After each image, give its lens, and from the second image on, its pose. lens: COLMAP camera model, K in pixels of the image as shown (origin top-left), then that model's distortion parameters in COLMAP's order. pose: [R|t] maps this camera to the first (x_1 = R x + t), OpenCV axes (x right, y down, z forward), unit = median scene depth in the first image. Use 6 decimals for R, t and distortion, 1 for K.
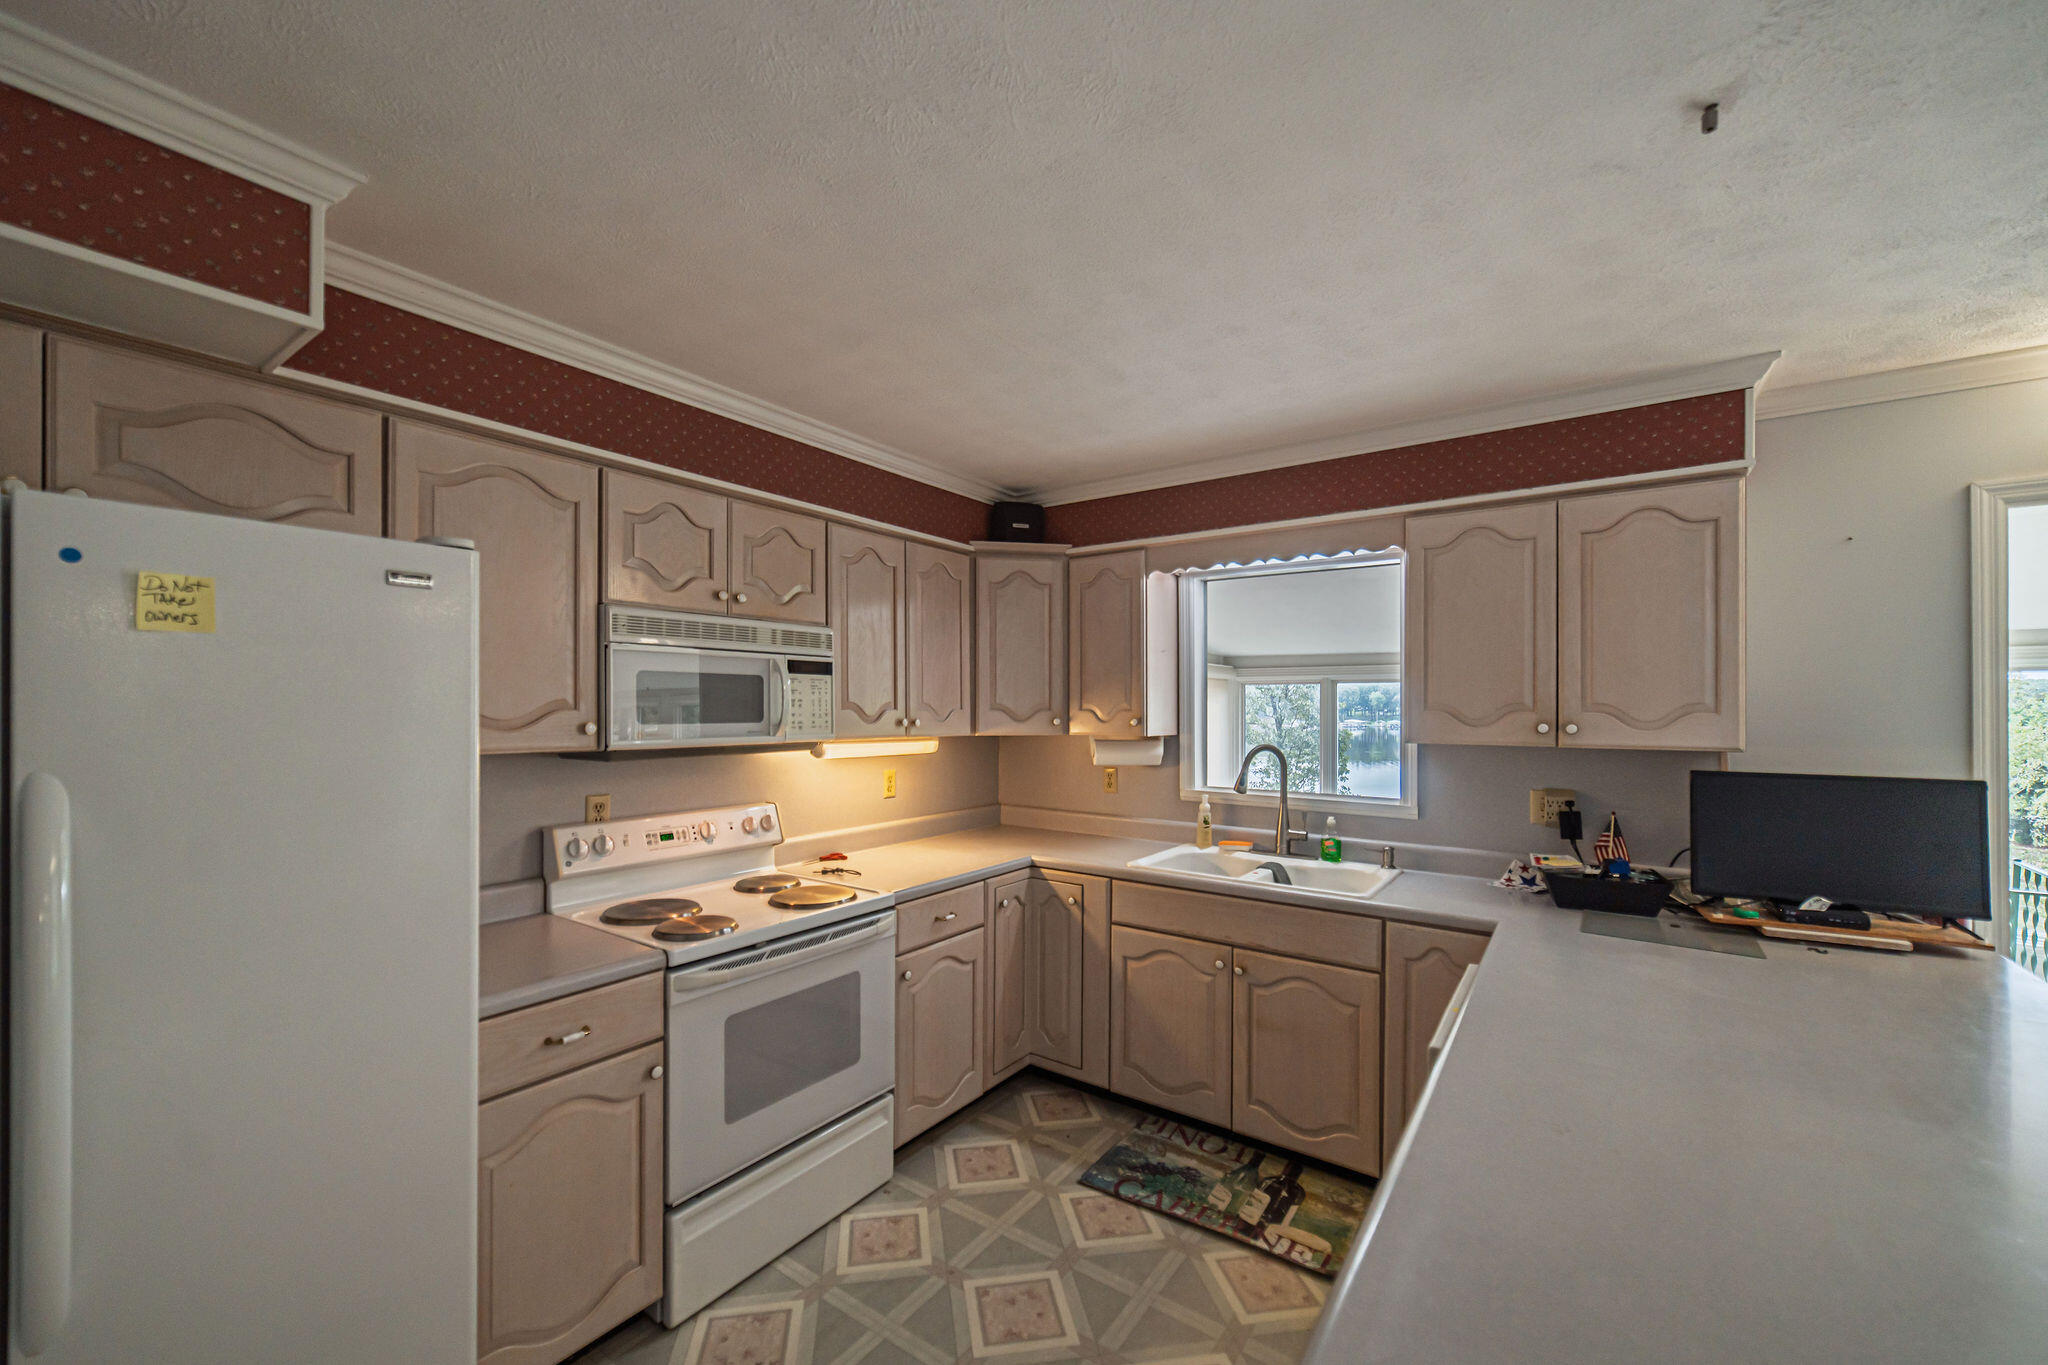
lens RADIAL K [[816.2, 0, 979.2], [0, 816.2, 703.1], [0, 0, 1]] dist [0.000015, 0.001092]
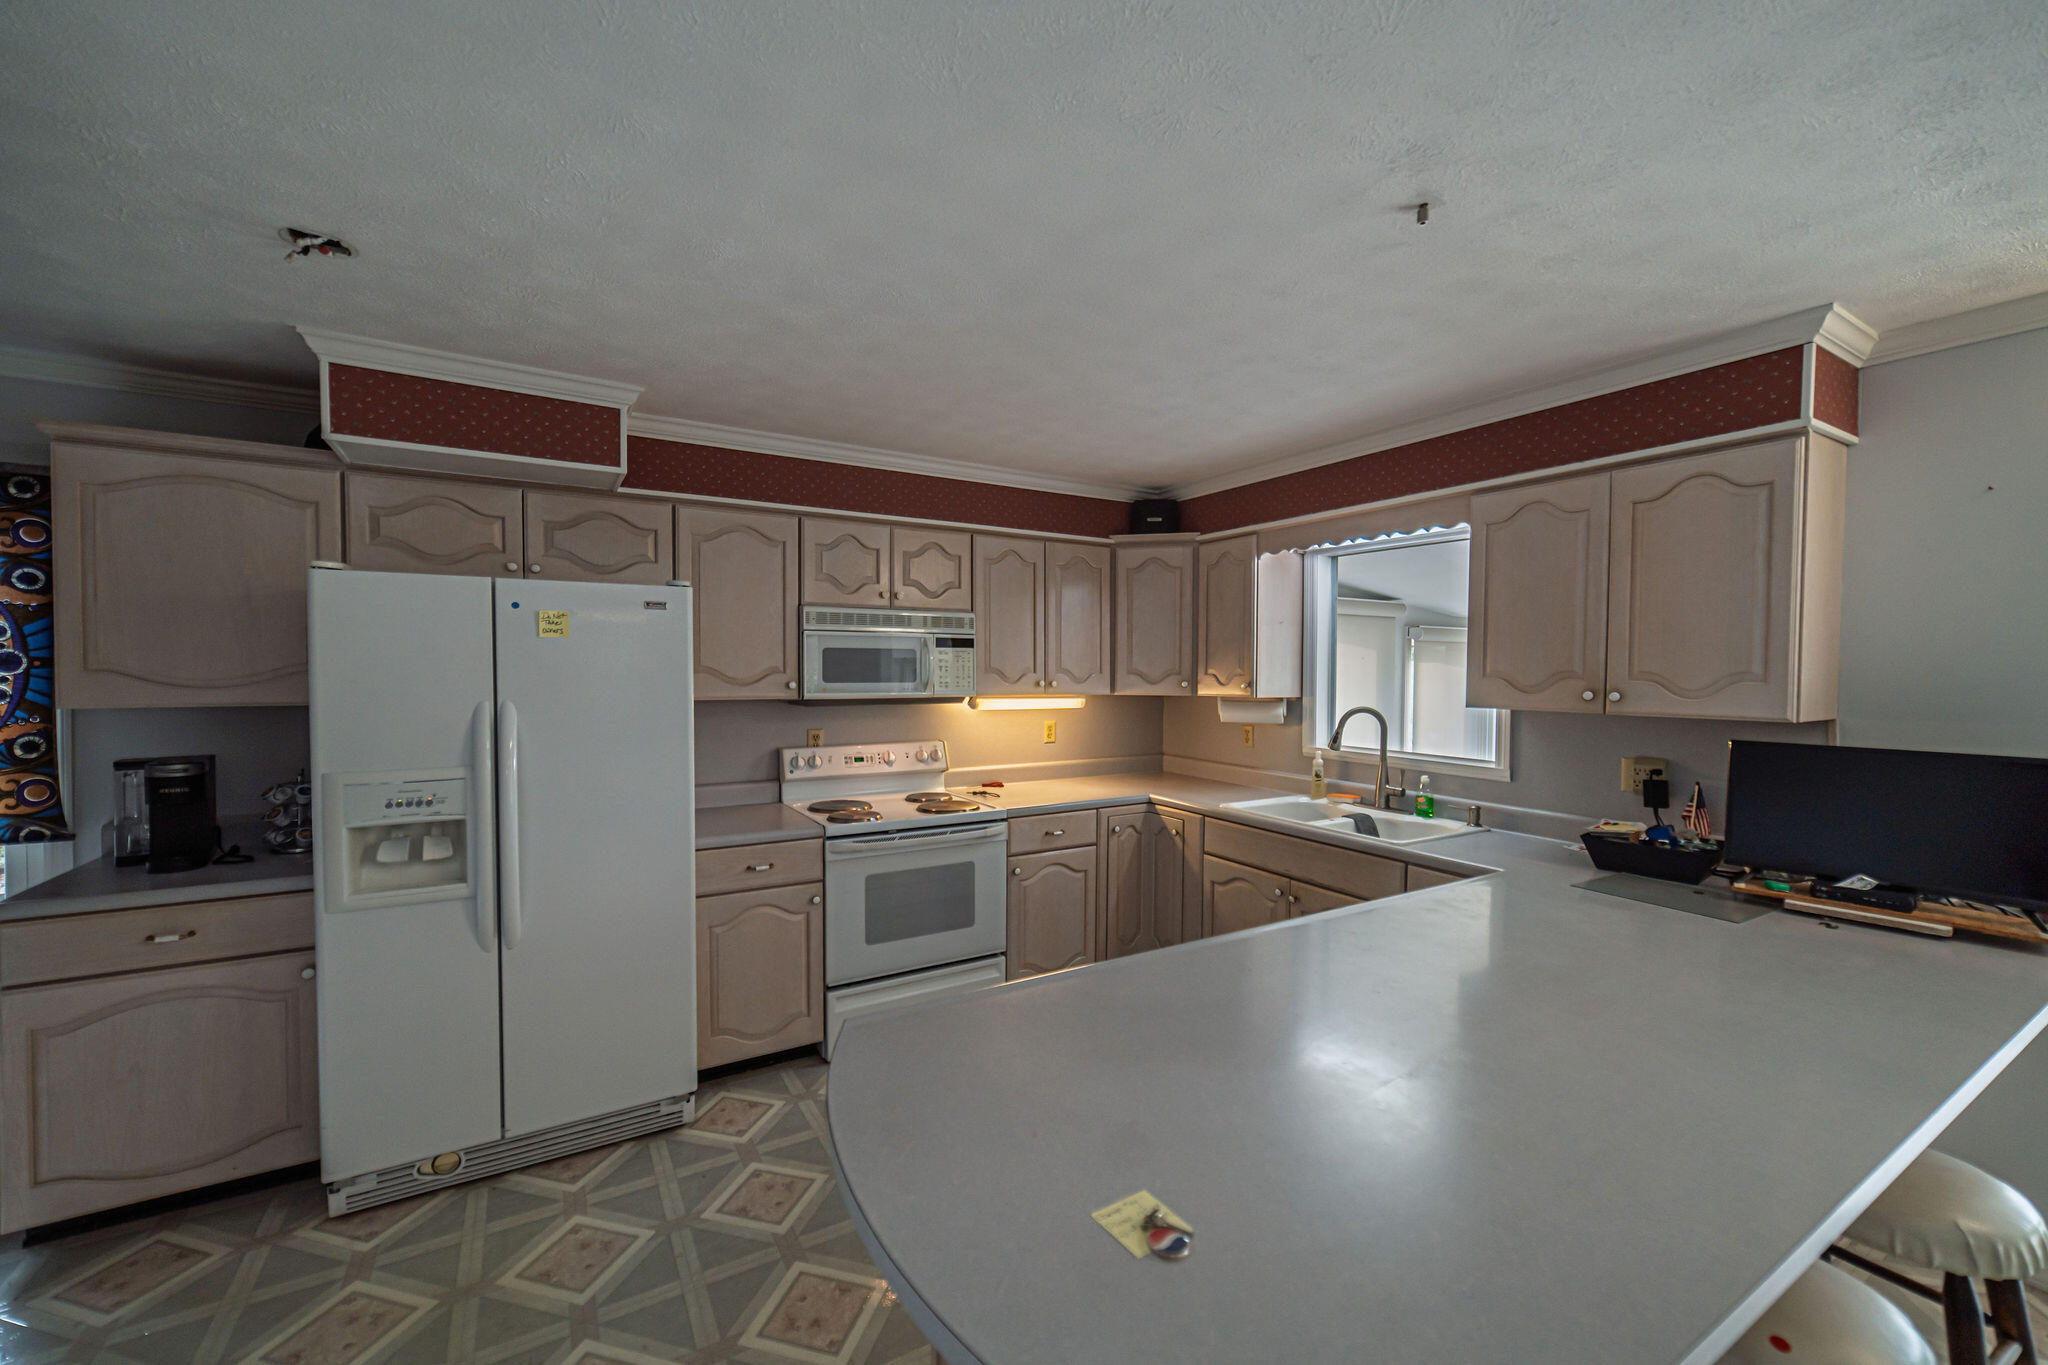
lens RADIAL K [[816.2, 0, 1033.3], [0, 816.2, 688.1], [0, 0, 1]] dist [0.000015, 0.001092]
pose [[0.924794, 0.012450, -0.380265, 0.462376], [-0.000926, 0.999535, 0.030471, -0.009983], [0.380468, -0.027827, 0.924375, -0.235543]]
